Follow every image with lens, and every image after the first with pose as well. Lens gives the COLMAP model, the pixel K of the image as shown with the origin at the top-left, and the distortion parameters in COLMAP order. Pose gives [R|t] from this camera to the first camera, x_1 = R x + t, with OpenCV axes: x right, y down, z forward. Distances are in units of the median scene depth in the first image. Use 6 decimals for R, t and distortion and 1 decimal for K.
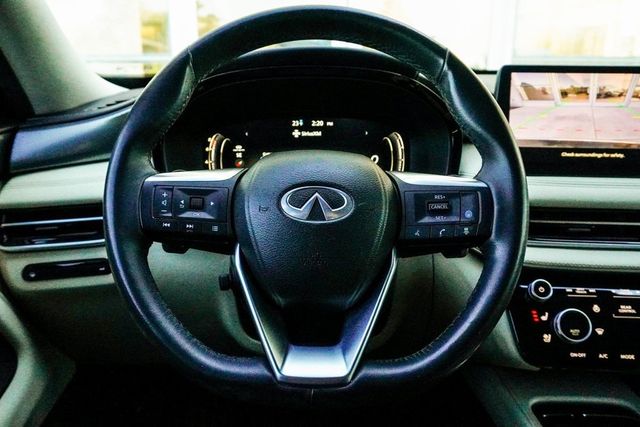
lens RADIAL K [[518.9, 0, 317.7], [0, 518.9, 210.8], [0, 0, 1]] dist [-0.025157, 0.011892]
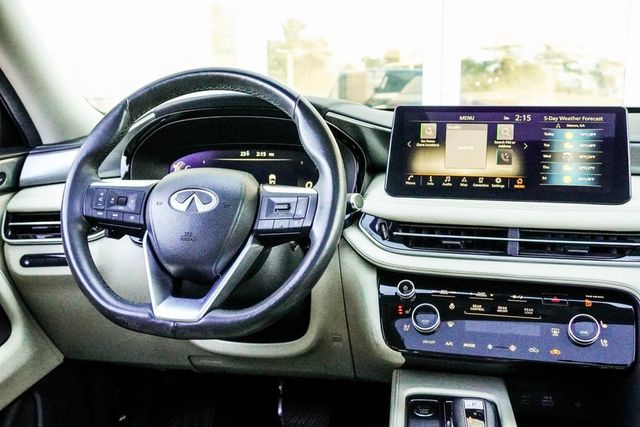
lens RADIAL K [[689.3, 0, 320.4], [0, 689.3, 219.0], [0, 0, 1]] dist [-0.017030, 0.000000]
pose [[0.982480, 0.026033, -0.184539, 0.664134], [-0.044593, 0.994270, -0.097149, 0.197047], [0.180952, 0.103676, 0.978012, -0.782094]]
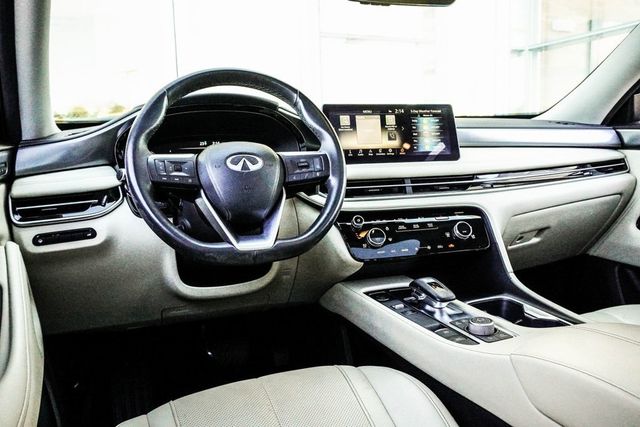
lens RADIAL K [[527.6, 0, 322.9], [0, 527.6, 209.2], [0, 0, 1]] dist [-0.035815, -0.005256]
pose [[0.939186, -0.069952, 0.336208, -0.379437], [0.118817, 0.984758, -0.127021, 0.417417], [-0.322198, 0.159244, 0.933183, -0.867836]]
